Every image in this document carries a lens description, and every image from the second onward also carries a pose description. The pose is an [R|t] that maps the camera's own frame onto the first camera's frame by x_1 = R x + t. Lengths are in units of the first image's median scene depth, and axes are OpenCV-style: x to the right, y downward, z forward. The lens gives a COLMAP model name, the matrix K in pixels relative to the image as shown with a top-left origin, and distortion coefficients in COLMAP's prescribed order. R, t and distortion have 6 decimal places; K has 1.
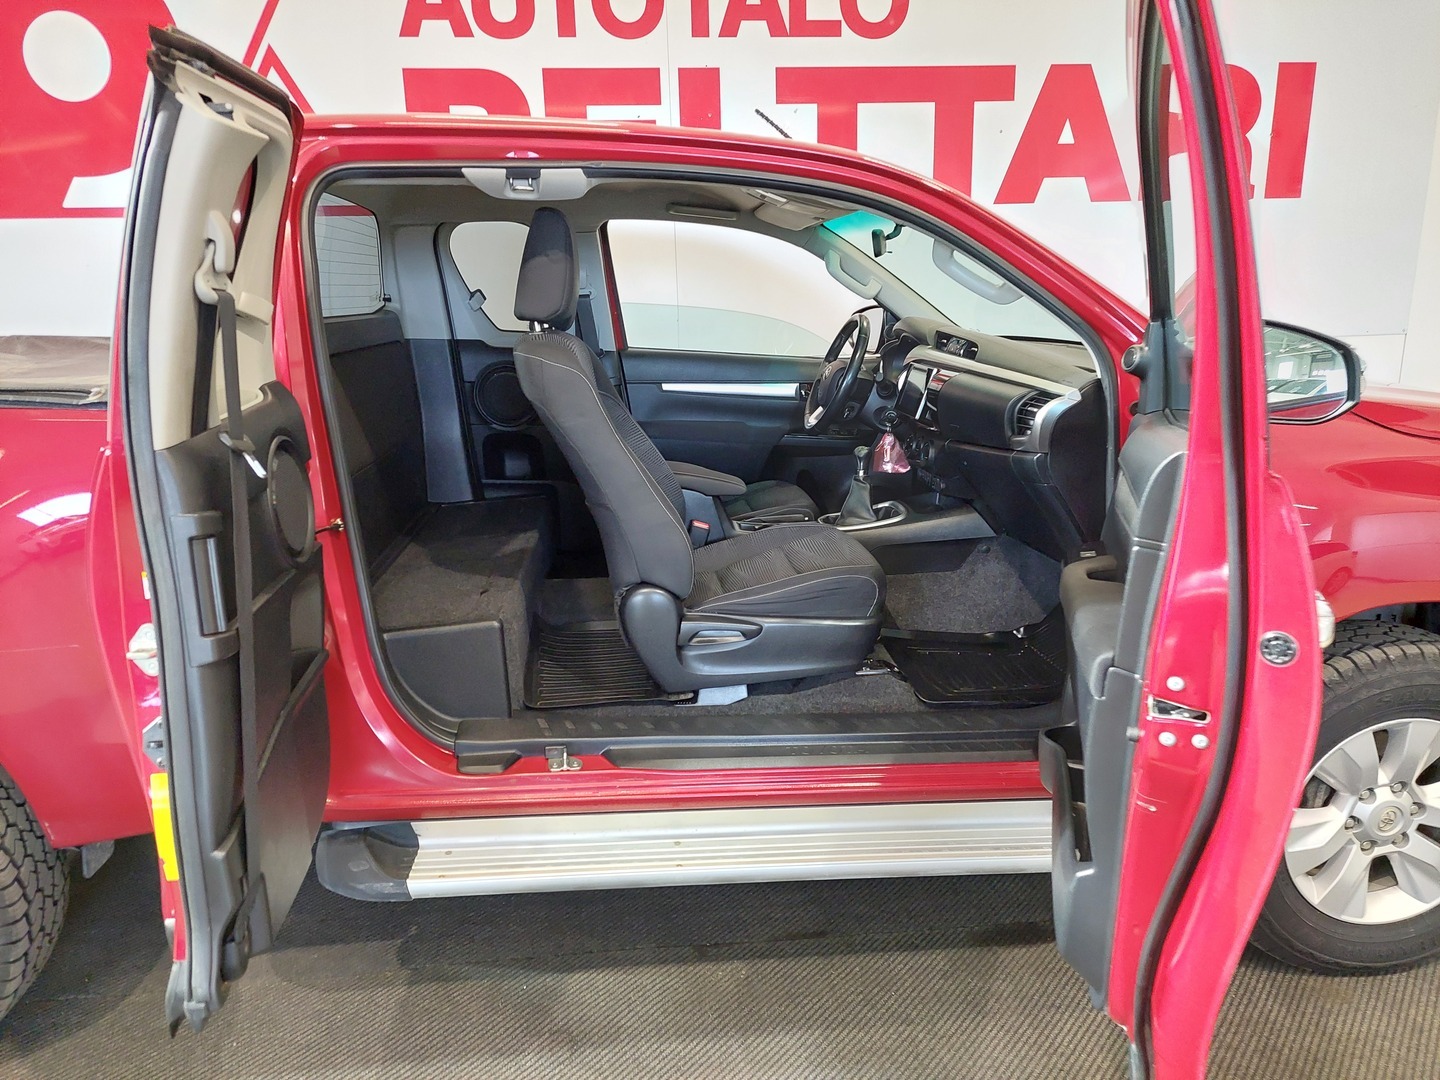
lens RADIAL K [[1040.7, 0, 728.2], [0, 1040.7, 555.6], [0, 0, 1]] dist [0.018261, 0.002407]
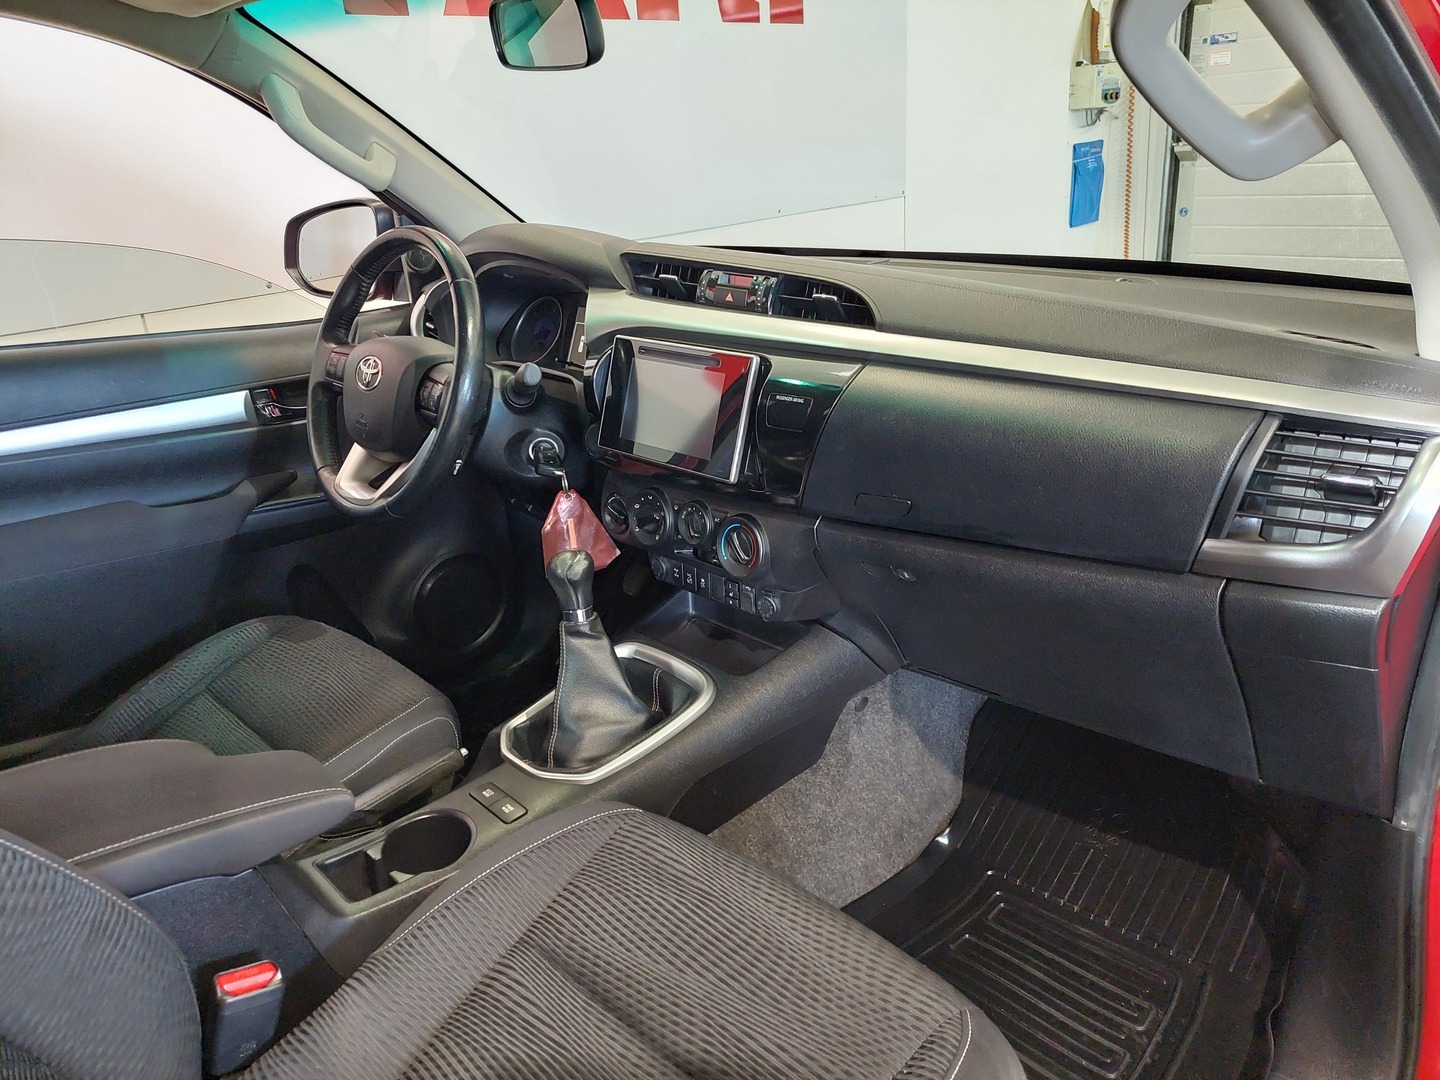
lens RADIAL K [[1028.4, 0, 716.0], [0, 1028.4, 532.9], [0, 0, 1]] dist [0.066058, -0.062952]
pose [[0.784363, -0.252346, 0.566653, -0.050944], [0.201244, 0.967622, 0.152344, -0.151364], [-0.586749, -0.005457, 0.809750, 0.583808]]
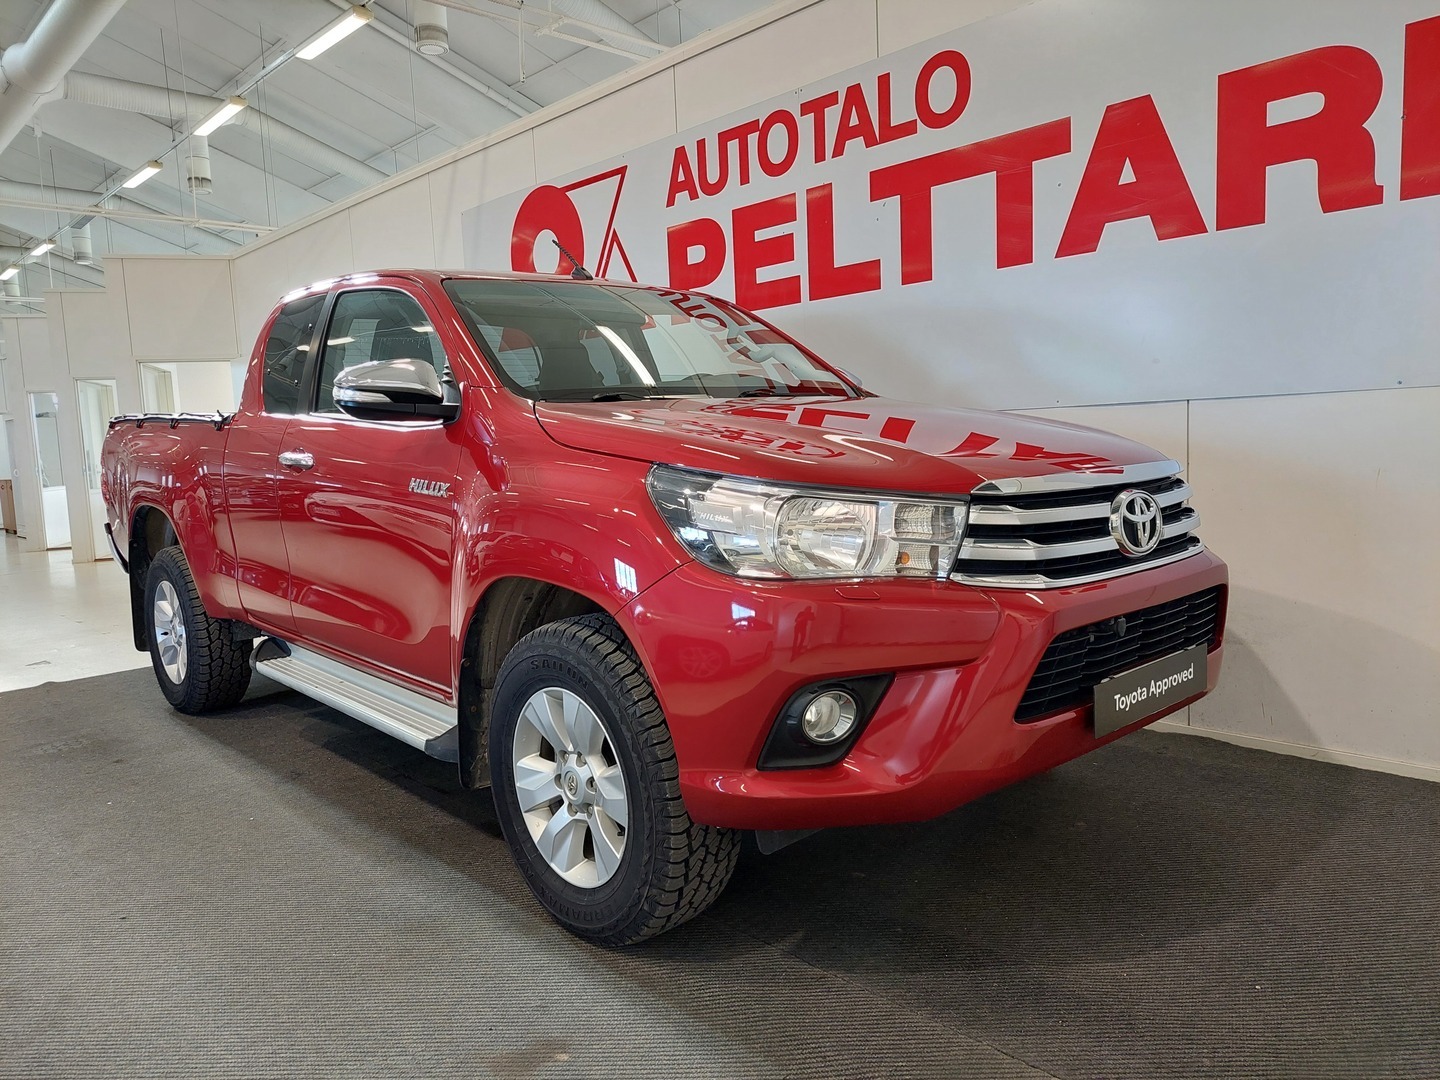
lens RADIAL K [[1031.2, 0, 722.5], [0, 1031.2, 535.7], [0, 0, 1]] dist [0.069036, -0.077351]
pose [[0.610841, 0.073581, -0.788327, 1.150202], [-0.171036, 0.984426, -0.040644, 0.007207], [0.773059, 0.159659, 0.613913, 0.296137]]
